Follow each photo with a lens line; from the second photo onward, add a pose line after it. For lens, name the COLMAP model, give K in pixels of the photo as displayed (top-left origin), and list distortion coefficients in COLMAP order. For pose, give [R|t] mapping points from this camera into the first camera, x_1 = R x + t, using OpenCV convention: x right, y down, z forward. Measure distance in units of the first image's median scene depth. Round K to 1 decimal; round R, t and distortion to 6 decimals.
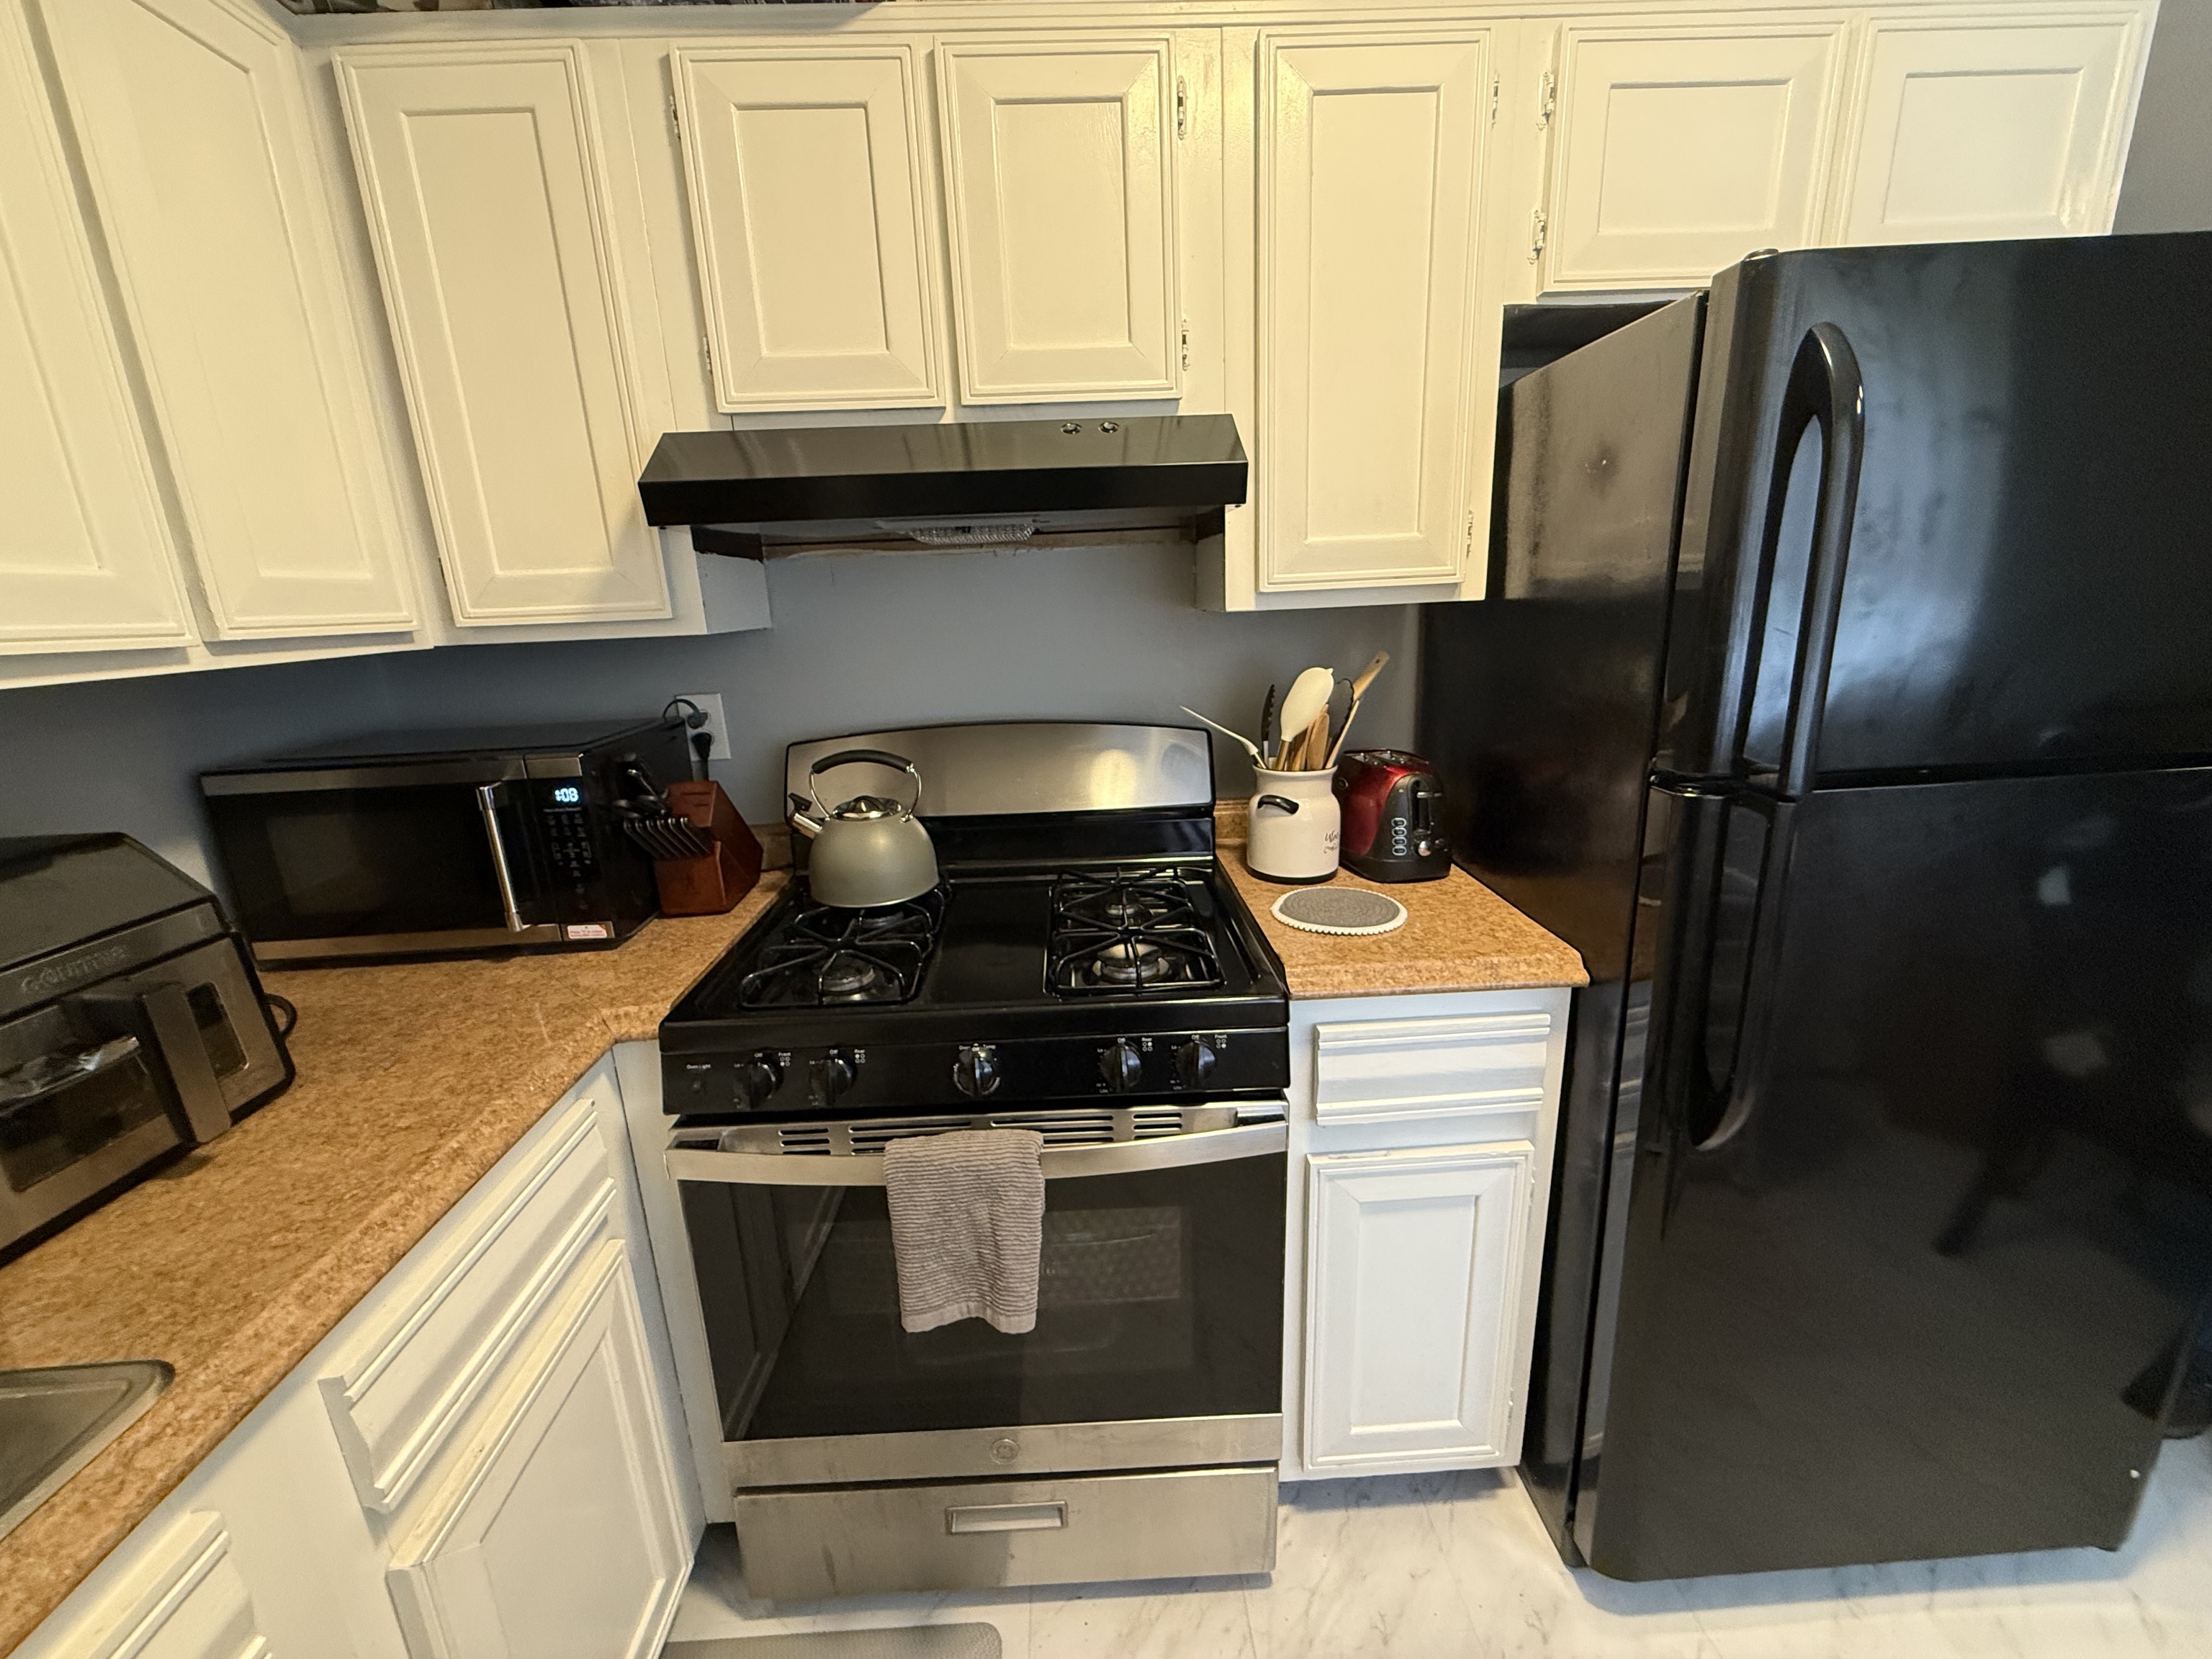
lens RADIAL K [[878.6, 0, 1098.2], [0, 878.6, 827.1], [0, 0, 1]] dist [-0.002049, -0.000151]
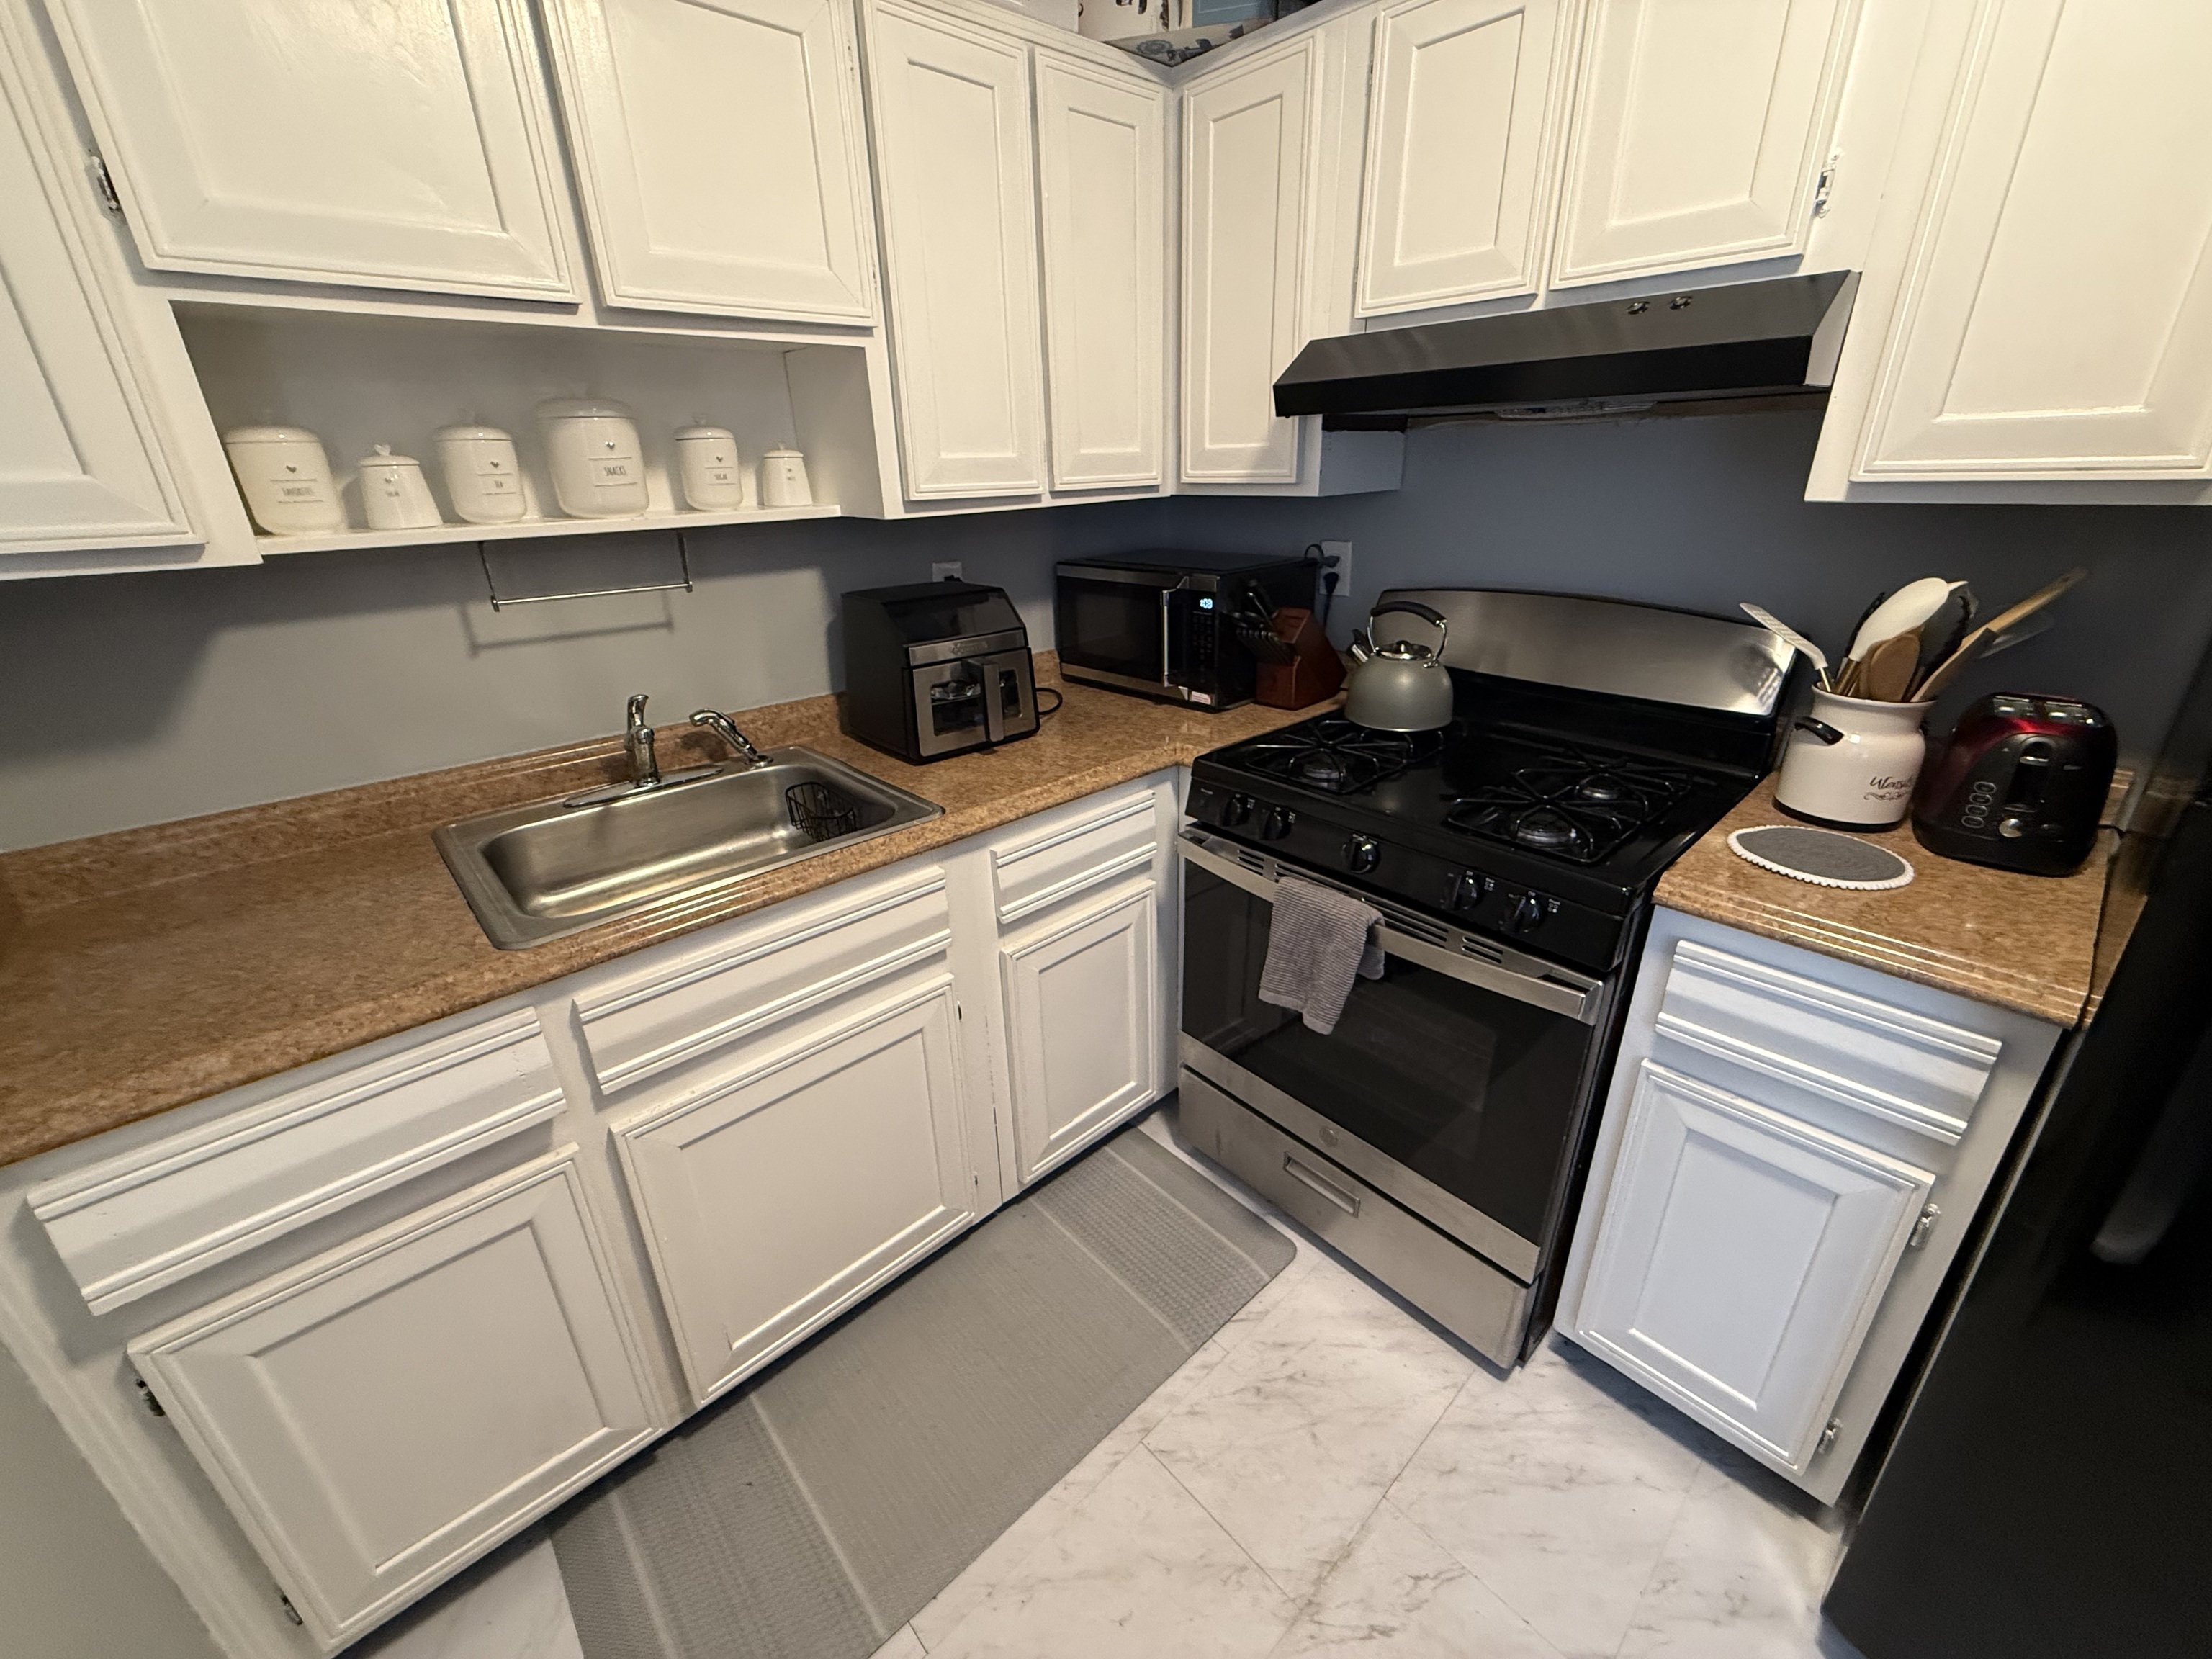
lens RADIAL K [[883.6, 0, 1104.2], [0, 883.6, 827.5], [0, 0, 1]] dist [-0.000545, -0.000176]
pose [[0.643984, 0.316427, -0.696533, 0.458893], [-0.192545, 0.948184, 0.252730, -0.021978], [0.740412, -0.028640, 0.671542, -0.156320]]
